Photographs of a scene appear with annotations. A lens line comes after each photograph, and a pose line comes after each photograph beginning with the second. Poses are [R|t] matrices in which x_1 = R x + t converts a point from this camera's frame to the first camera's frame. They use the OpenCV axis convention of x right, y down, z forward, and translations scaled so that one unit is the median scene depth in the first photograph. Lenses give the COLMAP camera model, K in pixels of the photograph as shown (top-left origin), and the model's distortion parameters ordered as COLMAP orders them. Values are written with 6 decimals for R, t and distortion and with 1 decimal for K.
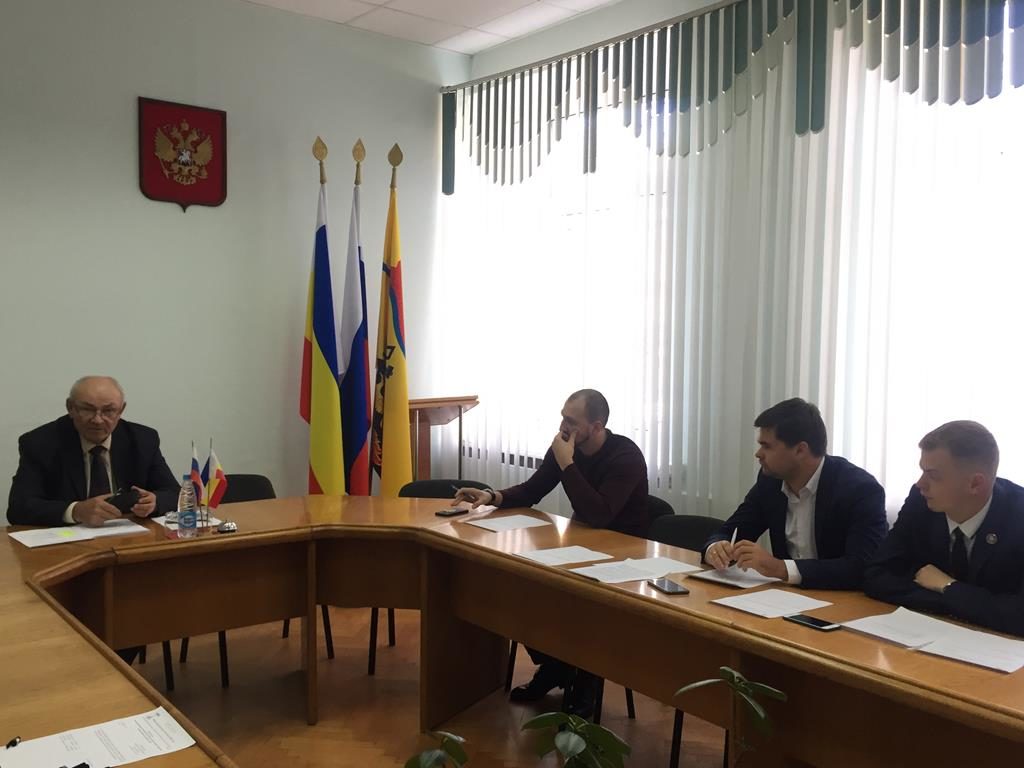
lens RADIAL K [[968.2, 0, 516.4], [0, 968.2, 388.1], [0, 0, 1]] dist [0.041972, 0.000000]
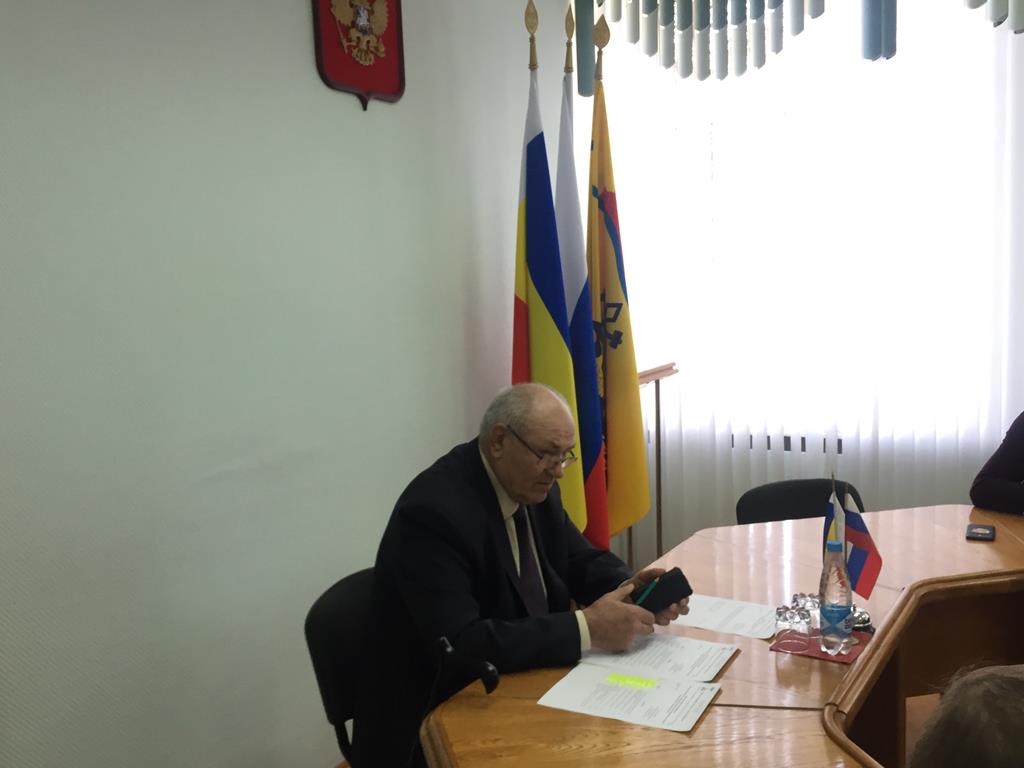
lens RADIAL K [[968.2, 0, 507.9], [0, 968.2, 379.3], [0, 0, 1]] dist [0.041972, 0.000000]
pose [[0.941908, -0.084842, 0.324978, -0.472189], [0.069108, 0.995822, 0.059681, -0.038307], [-0.328684, -0.033755, 0.943837, 0.371043]]
